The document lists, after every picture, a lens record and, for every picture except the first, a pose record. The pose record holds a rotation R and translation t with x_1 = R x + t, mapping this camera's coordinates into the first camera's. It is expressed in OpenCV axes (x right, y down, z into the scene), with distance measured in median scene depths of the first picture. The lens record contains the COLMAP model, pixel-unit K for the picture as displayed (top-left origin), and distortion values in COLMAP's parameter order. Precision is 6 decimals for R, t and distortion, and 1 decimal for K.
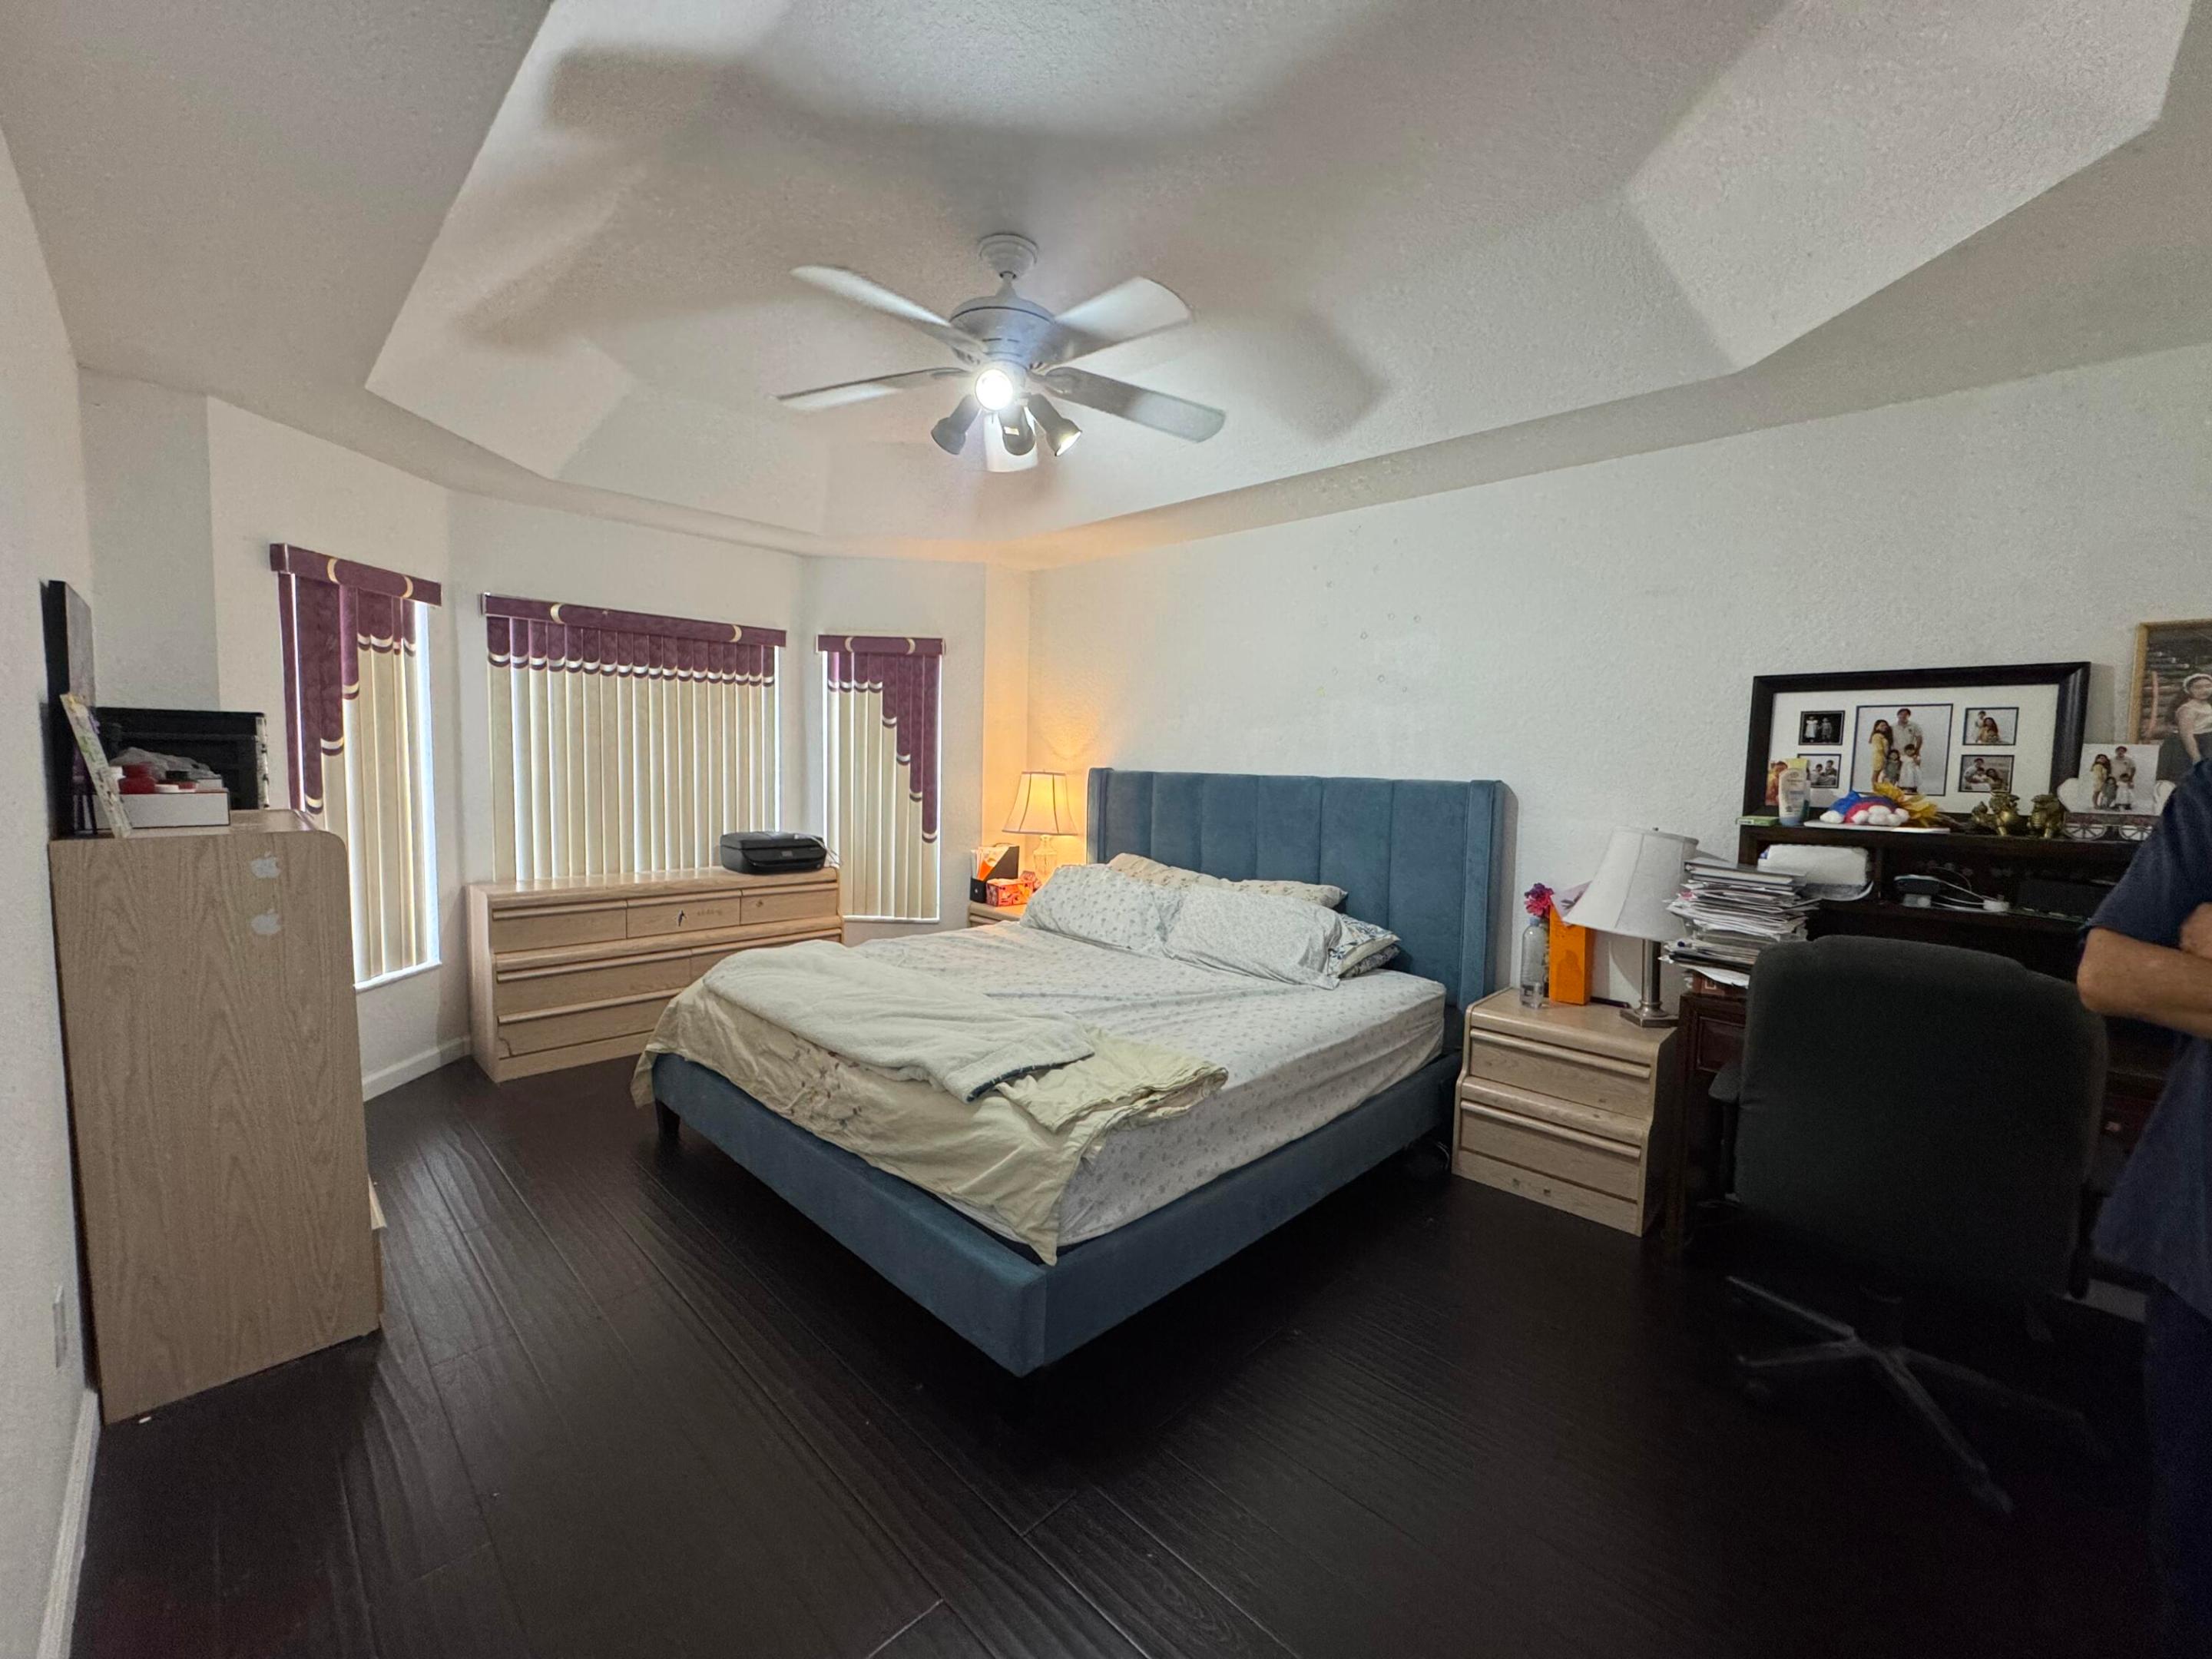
lens RADIAL K [[882.2, 0, 1108.8], [0, 882.2, 832.8], [0, 0, 1]] dist [-0.002959, -0.000199]
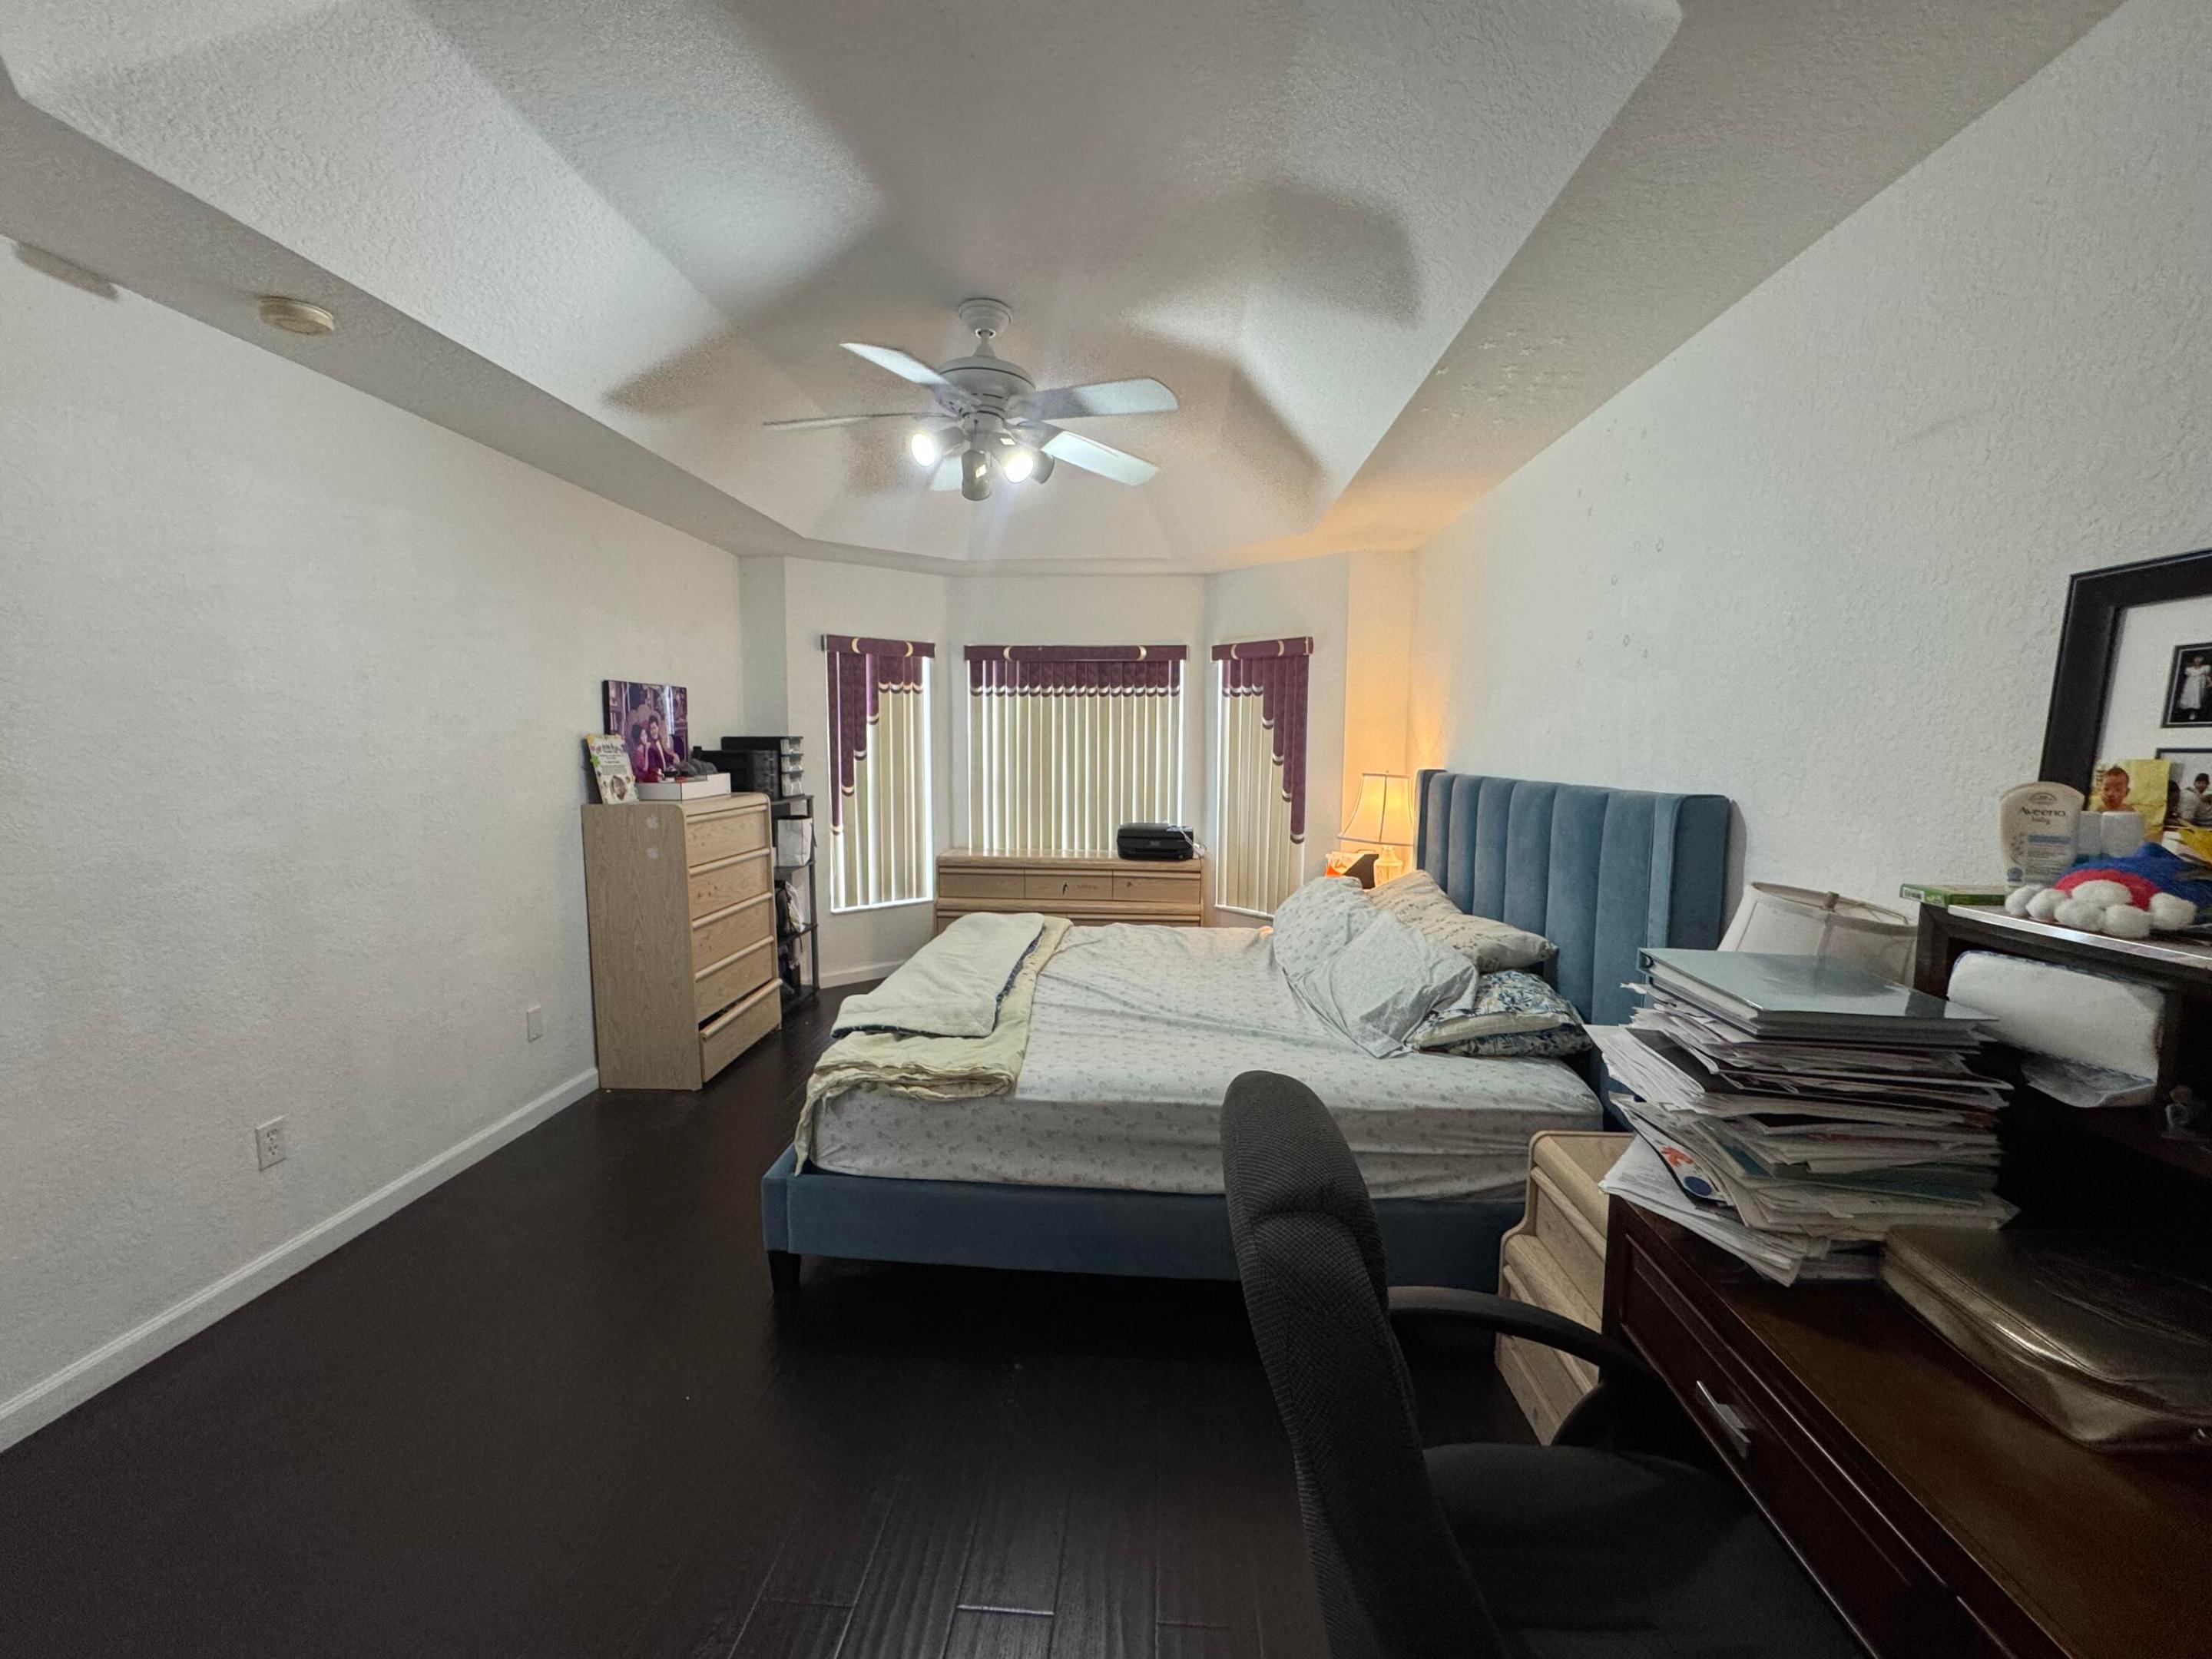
lens RADIAL K [[882.2, 0, 1106.4], [0, 882.2, 832.0], [0, 0, 1]] dist [-0.002959, -0.000199]
pose [[0.652845, 0.058033, -0.755265, 0.568016], [-0.055522, 0.998045, 0.028695, -0.025221], [0.755454, 0.023200, 0.654791, 0.257118]]
